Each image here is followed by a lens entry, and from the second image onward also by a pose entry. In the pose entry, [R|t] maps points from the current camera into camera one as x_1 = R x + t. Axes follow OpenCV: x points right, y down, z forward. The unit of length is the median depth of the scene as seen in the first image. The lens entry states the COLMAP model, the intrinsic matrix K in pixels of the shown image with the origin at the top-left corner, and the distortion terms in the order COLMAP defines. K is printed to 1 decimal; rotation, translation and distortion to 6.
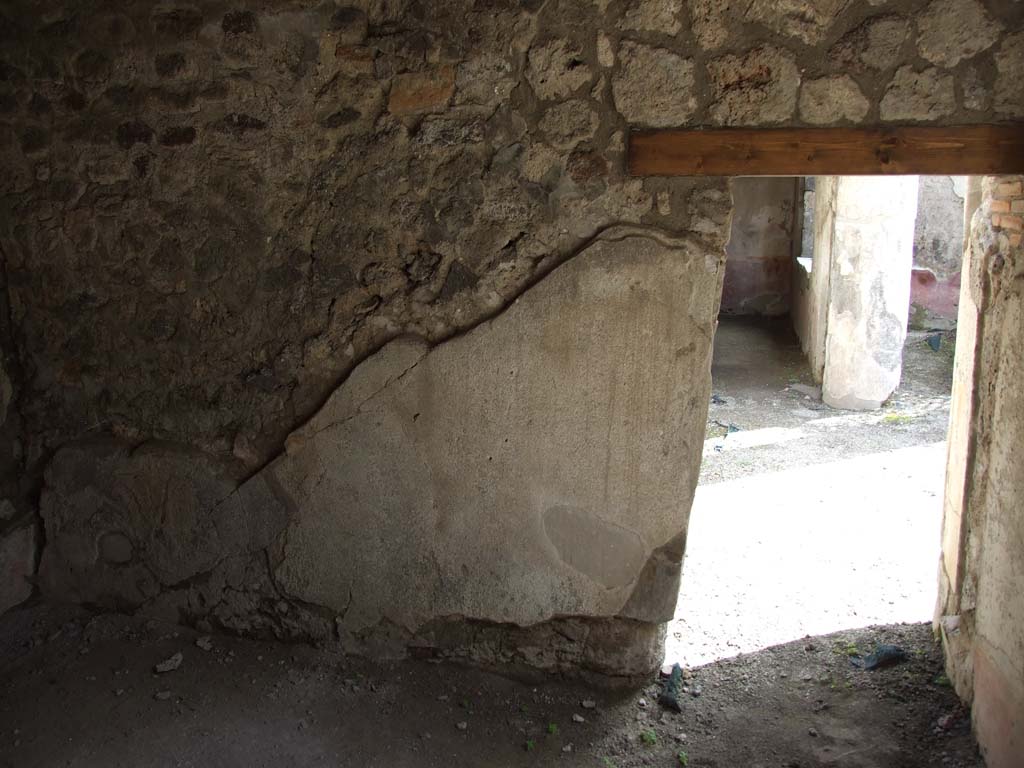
lens RADIAL K [[825.7, 0, 517.5], [0, 825.7, 364.1], [0, 0, 1]] dist [-0.068438, 0.074011]
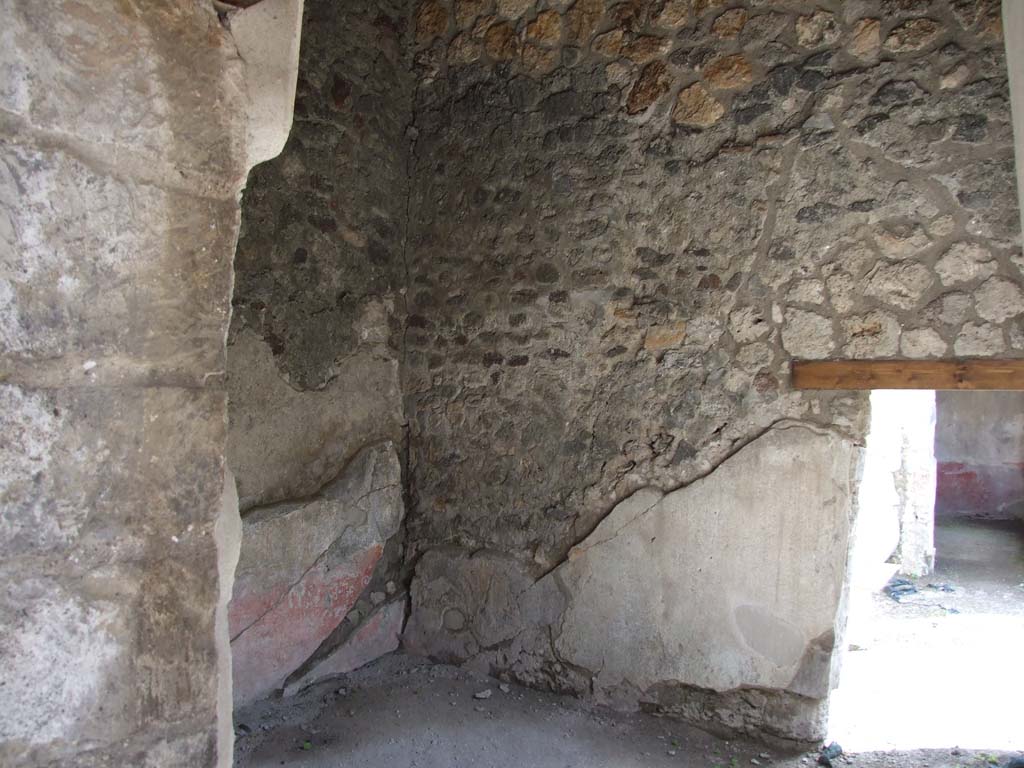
lens RADIAL K [[825.7, 0, 517.5], [0, 825.7, 364.1], [0, 0, 1]] dist [-0.068438, 0.074011]
pose [[0.948434, 0.005677, -0.316923, 0.118572], [-0.083602, 0.968917, -0.232833, 0.121369], [0.305750, 0.247323, 0.919428, -0.556569]]
